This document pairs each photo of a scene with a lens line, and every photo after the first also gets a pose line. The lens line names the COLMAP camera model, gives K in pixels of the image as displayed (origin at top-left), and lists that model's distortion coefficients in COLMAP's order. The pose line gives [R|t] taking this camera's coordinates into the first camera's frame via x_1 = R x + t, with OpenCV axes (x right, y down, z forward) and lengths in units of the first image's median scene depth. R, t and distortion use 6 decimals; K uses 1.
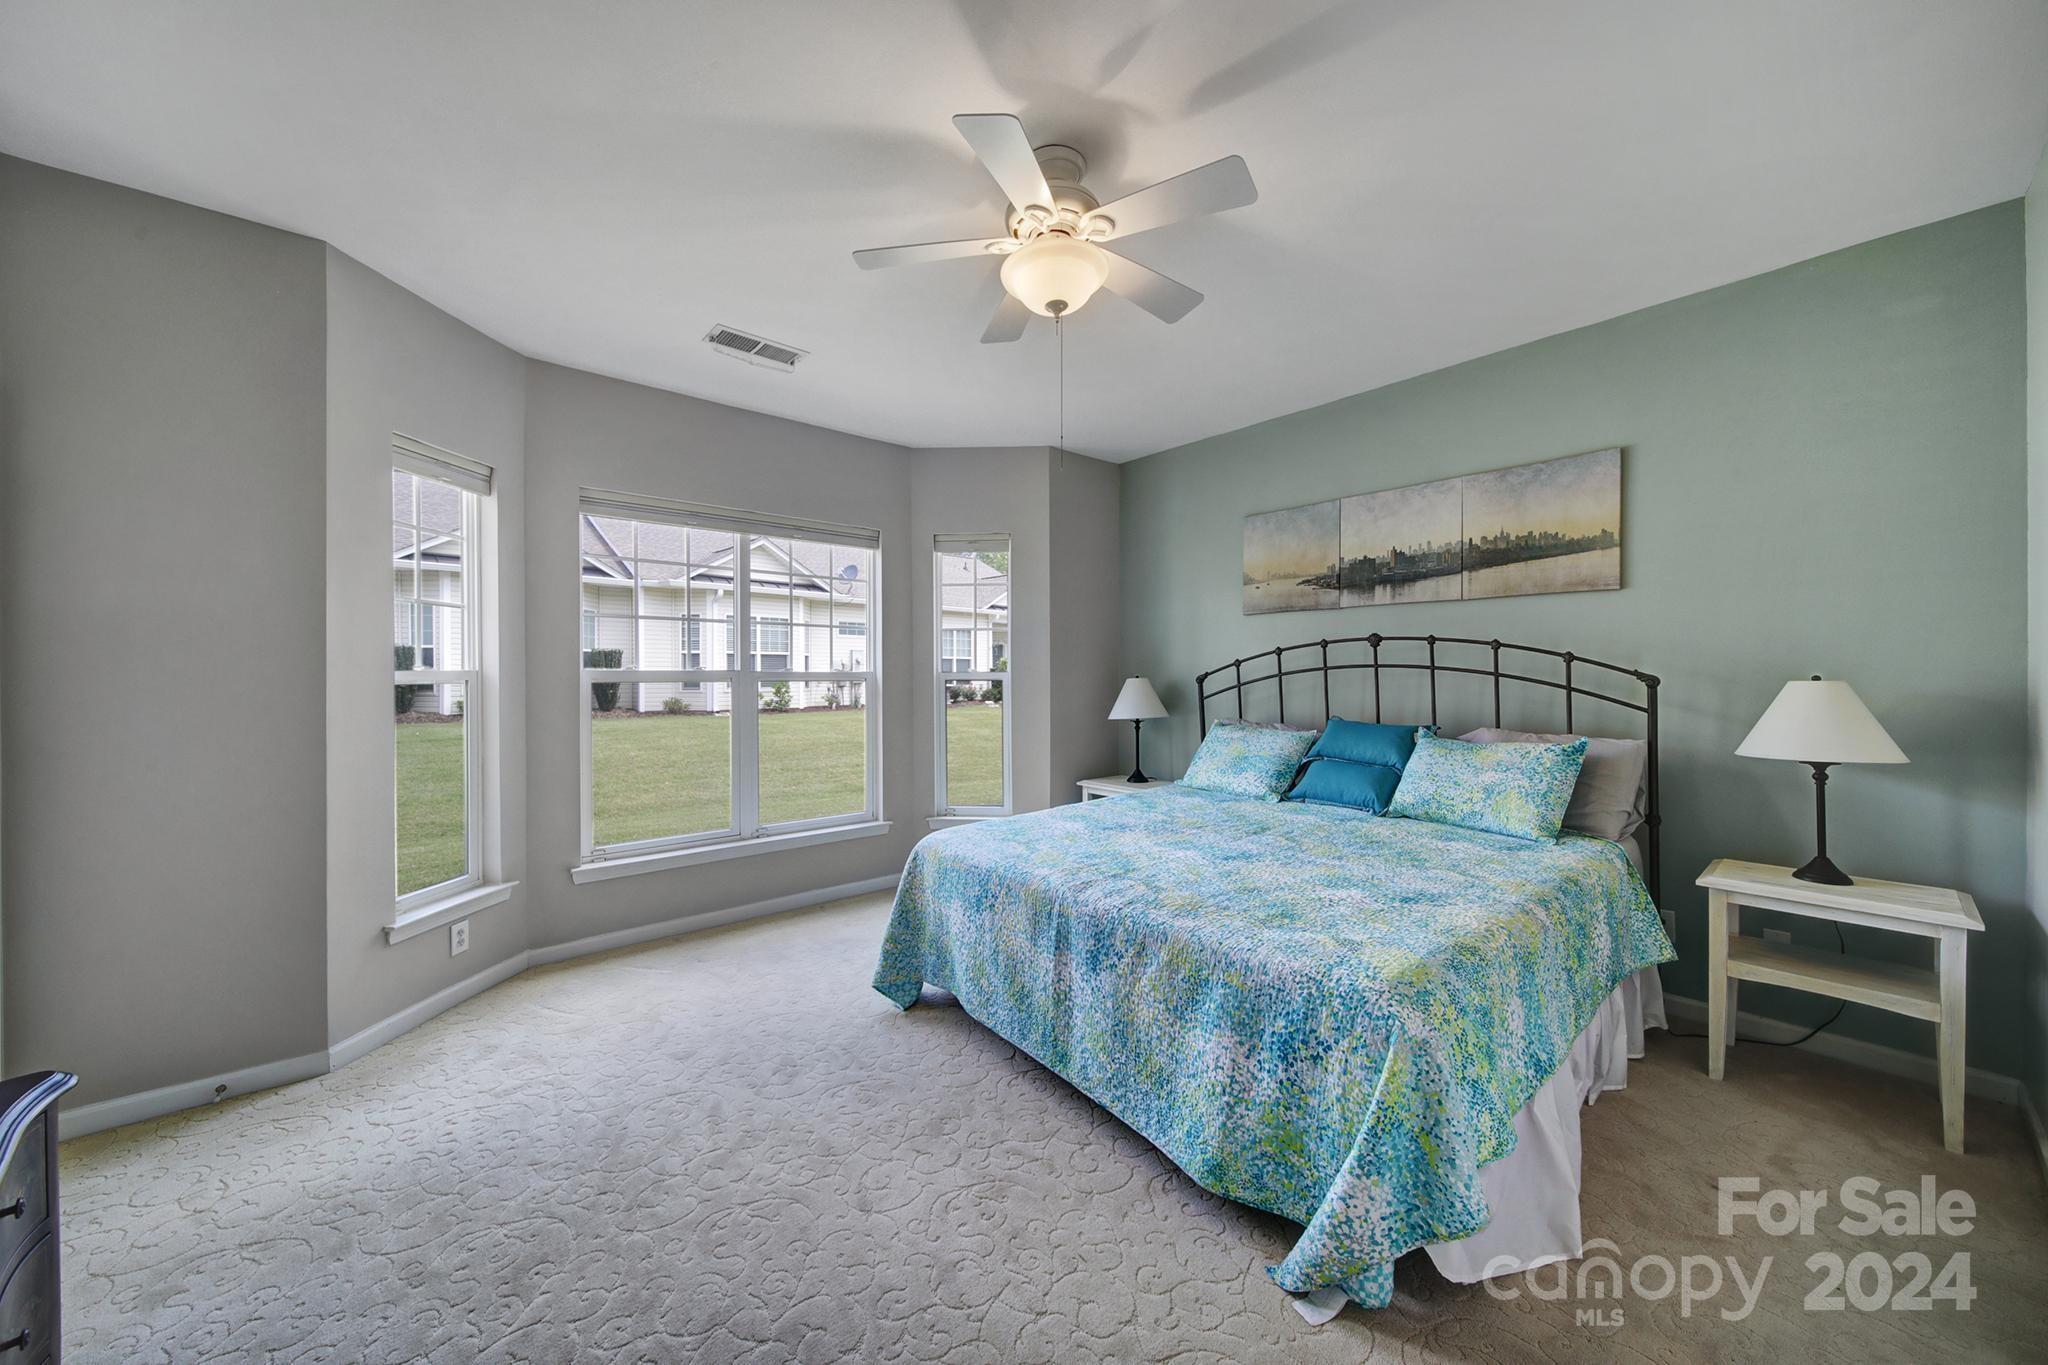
lens RADIAL K [[752.5, 0, 1037.7], [0, 752.5, 681.8], [0, 0, 1]] dist [-0.000256, -0.000131]
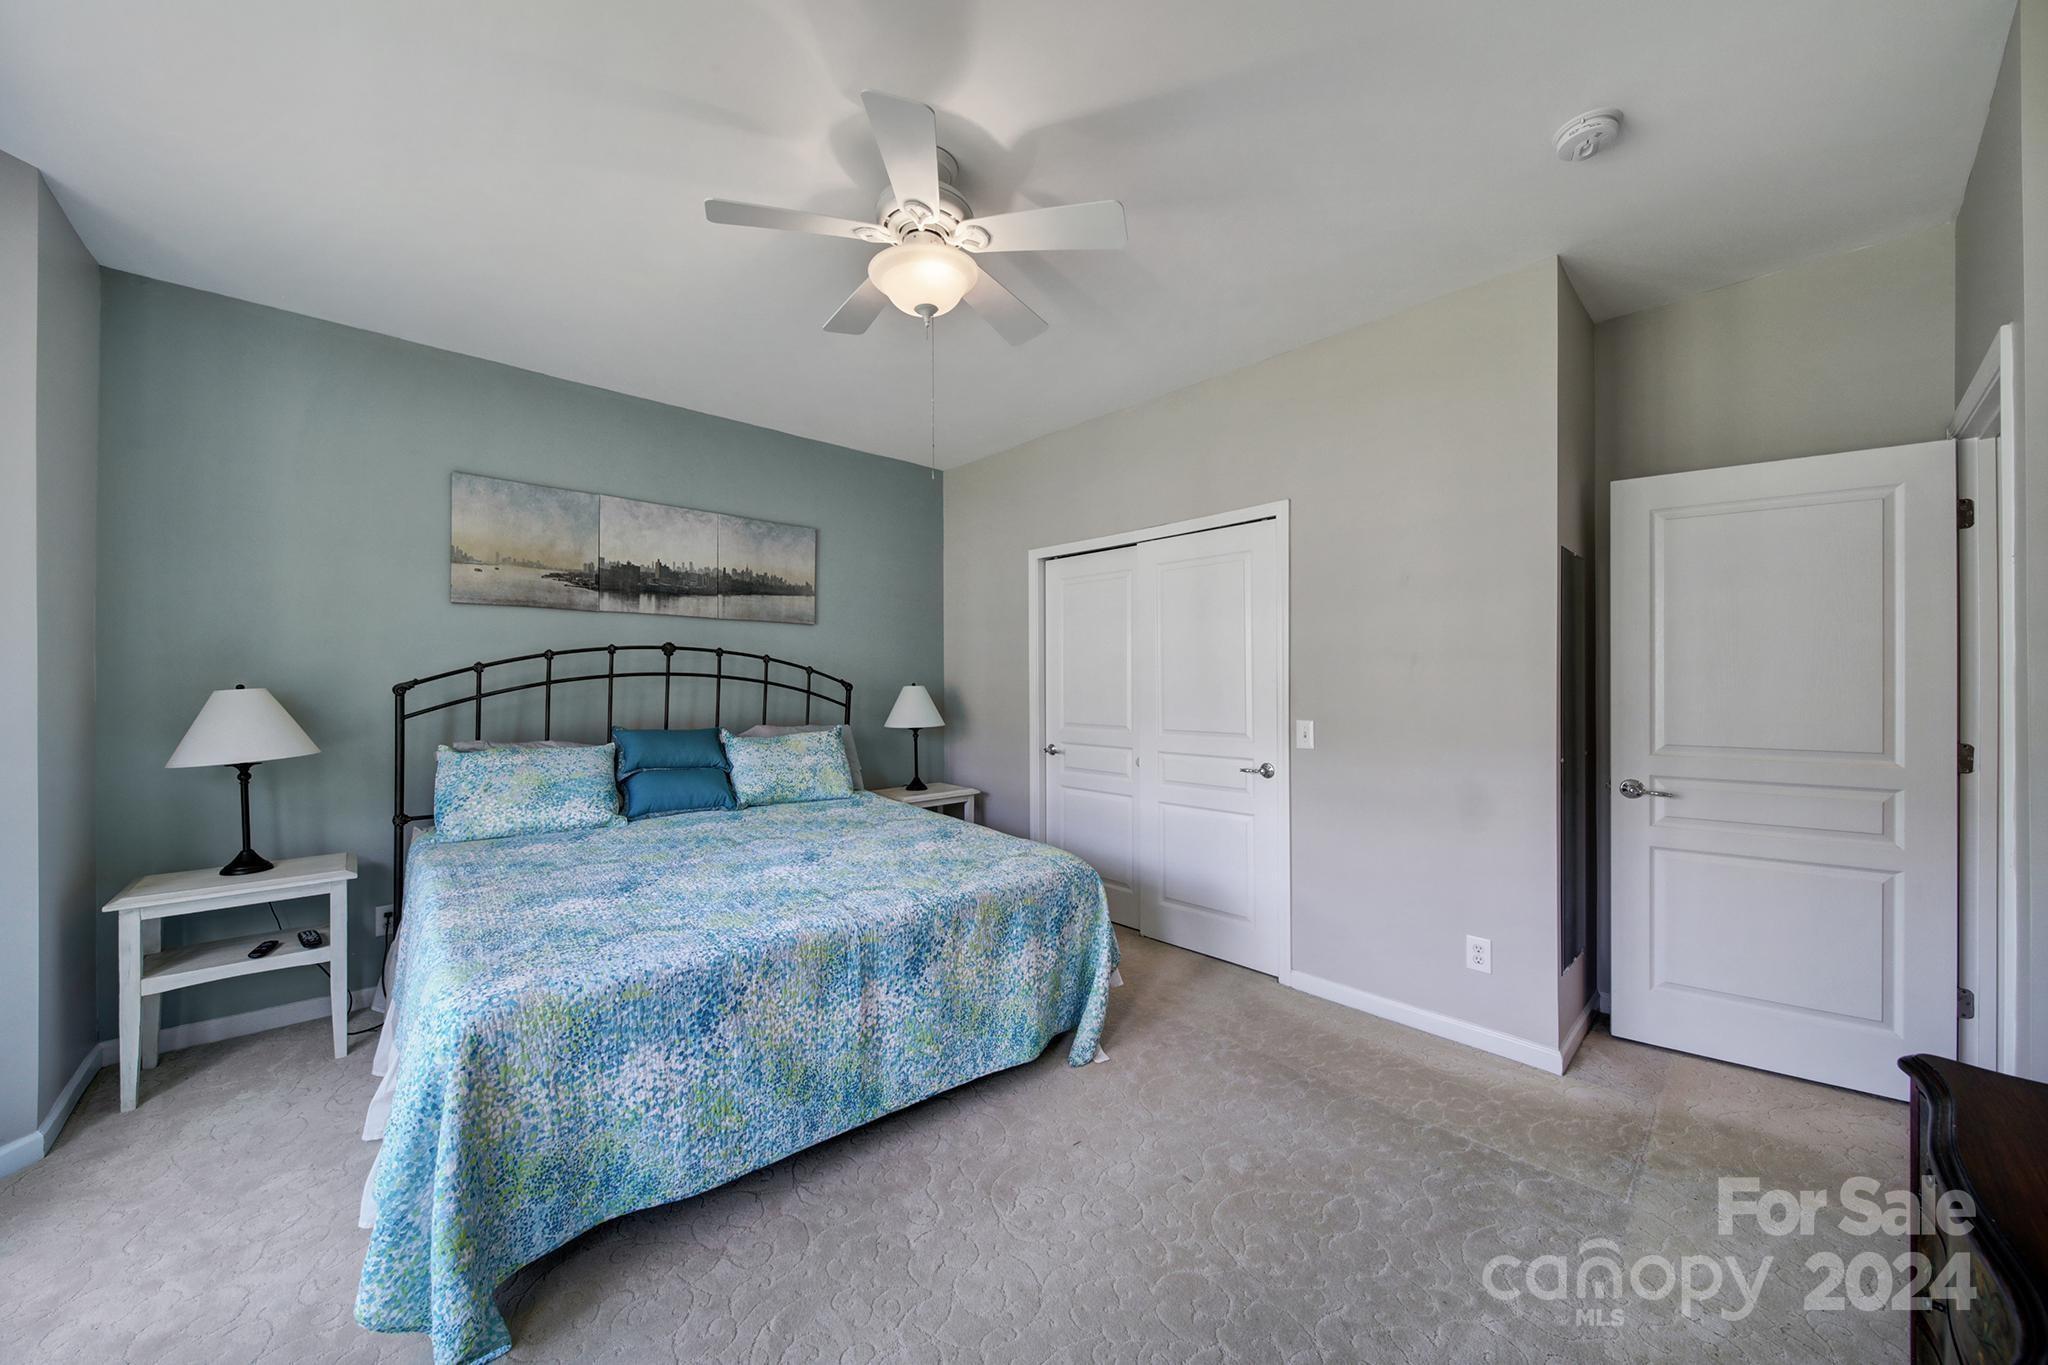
lens RADIAL K [[728.9, 0, 1019.9], [0, 728.9, 687.2], [0, 0, 1]] dist [0.000369, -0.000069]
pose [[-0.054905, -0.006528, 0.998470, -0.636052], [0.009877, 0.999926, 0.007081, -0.006190], [-0.998443, 0.010251, -0.054837, 0.636131]]
